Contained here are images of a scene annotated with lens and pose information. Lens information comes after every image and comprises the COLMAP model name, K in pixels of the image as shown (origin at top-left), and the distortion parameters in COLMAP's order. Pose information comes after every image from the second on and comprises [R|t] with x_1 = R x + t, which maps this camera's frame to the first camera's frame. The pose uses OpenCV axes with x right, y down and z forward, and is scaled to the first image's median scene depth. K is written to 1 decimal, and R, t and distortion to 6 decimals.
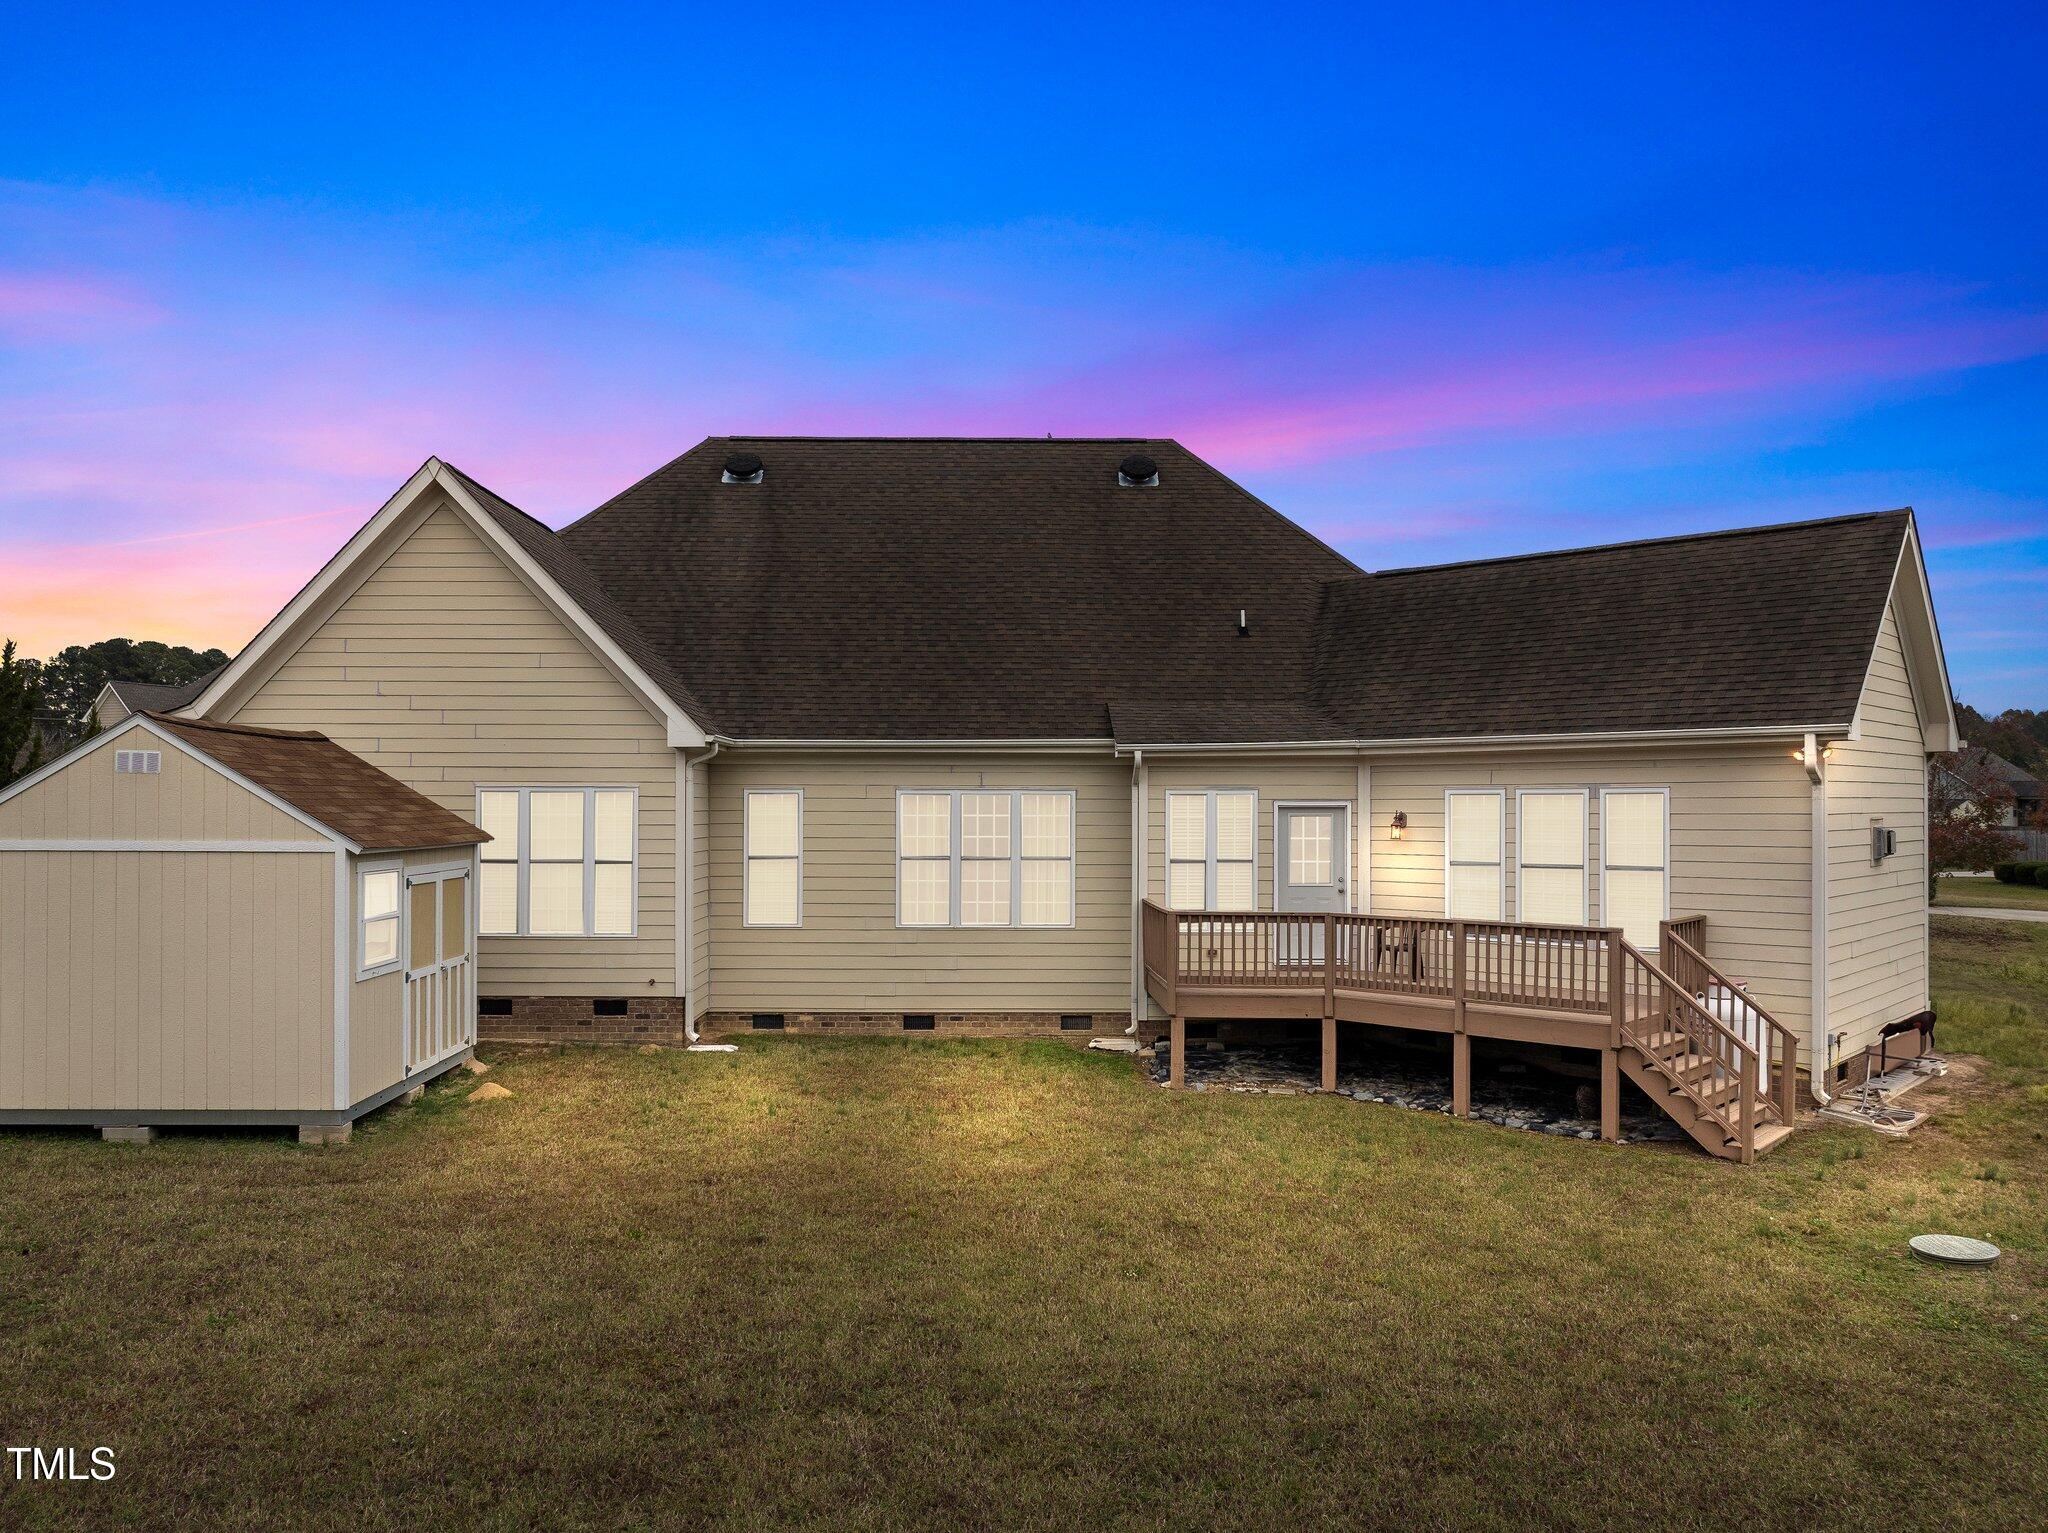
lens RADIAL K [[1473.3, 0, 1024.0], [0, 1473.3, 766.5], [0, 0, 1]] dist [-0.031843, -0.000340]
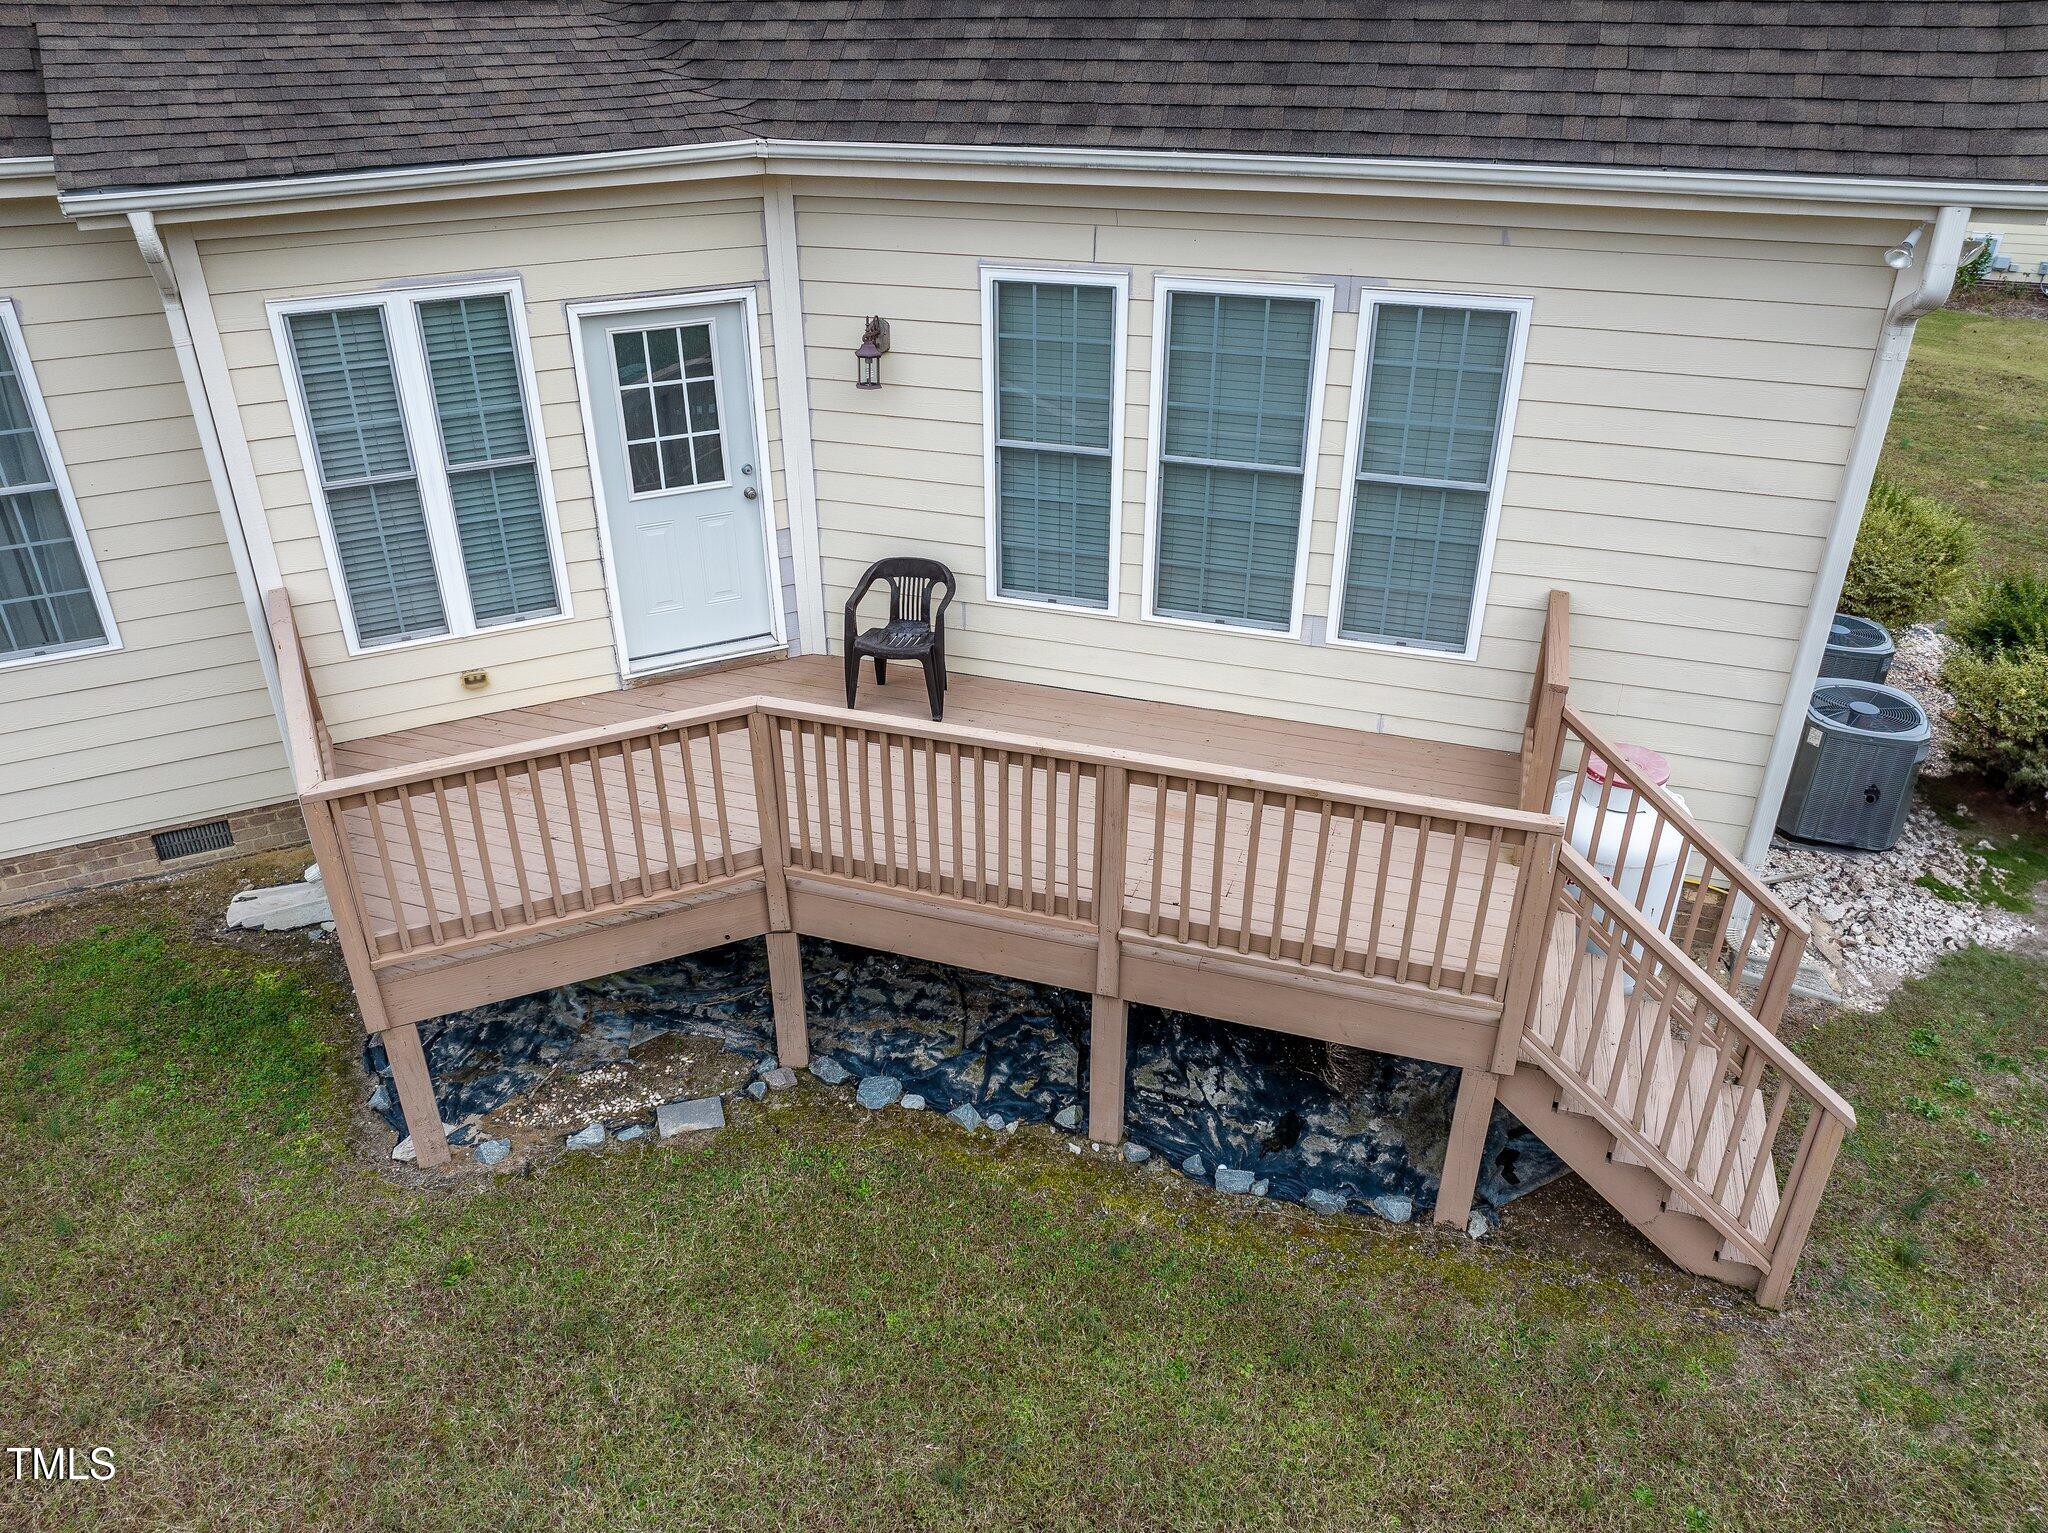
lens RADIAL K [[1448.6, 0, 1024.0], [0, 1448.6, 766.5], [0, 0, 1]] dist [-0.029682, 0.006598]
pose [[0.905701, -0.210989, 0.367682, 0.119007], [-0.005050, 0.861911, 0.507035, -0.071401], [-0.423888, -0.461079, 0.779567, 0.621047]]
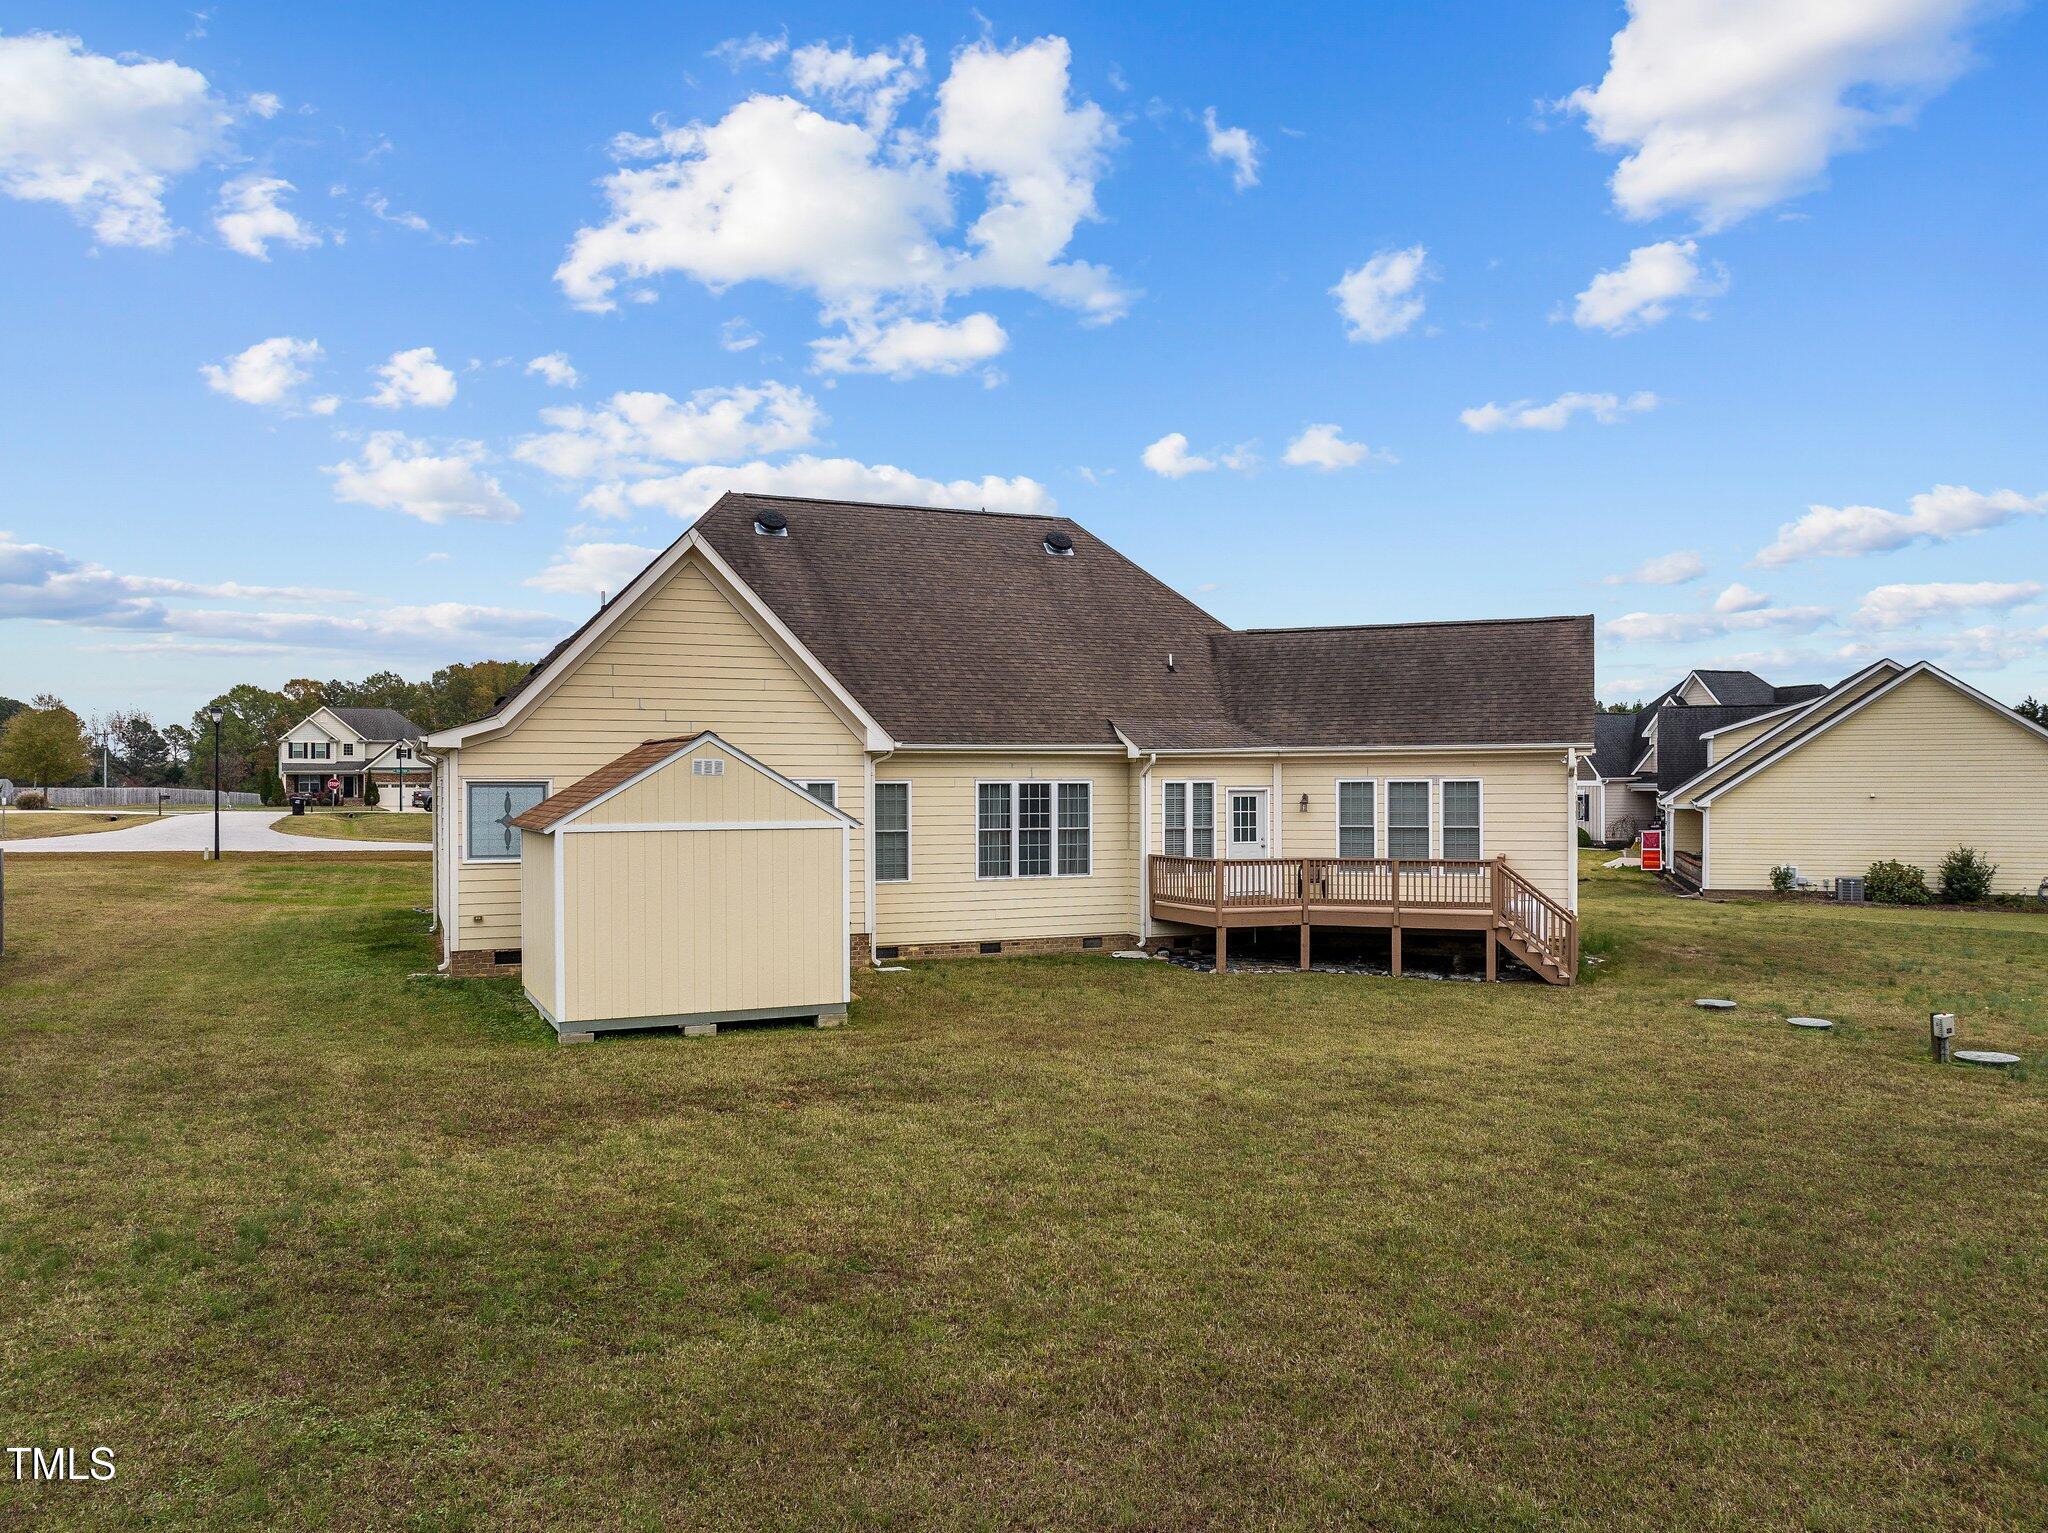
lens RADIAL K [[1448.6, 0, 1024.0], [0, 1448.6, 766.5], [0, 0, 1]] dist [-0.029682, 0.006598]
pose [[0.924183, -0.000585, 0.381950, -0.616330], [-0.004717, 0.999905, 0.012946, -0.016528], [-0.381922, -0.013766, 0.924092, -0.297333]]
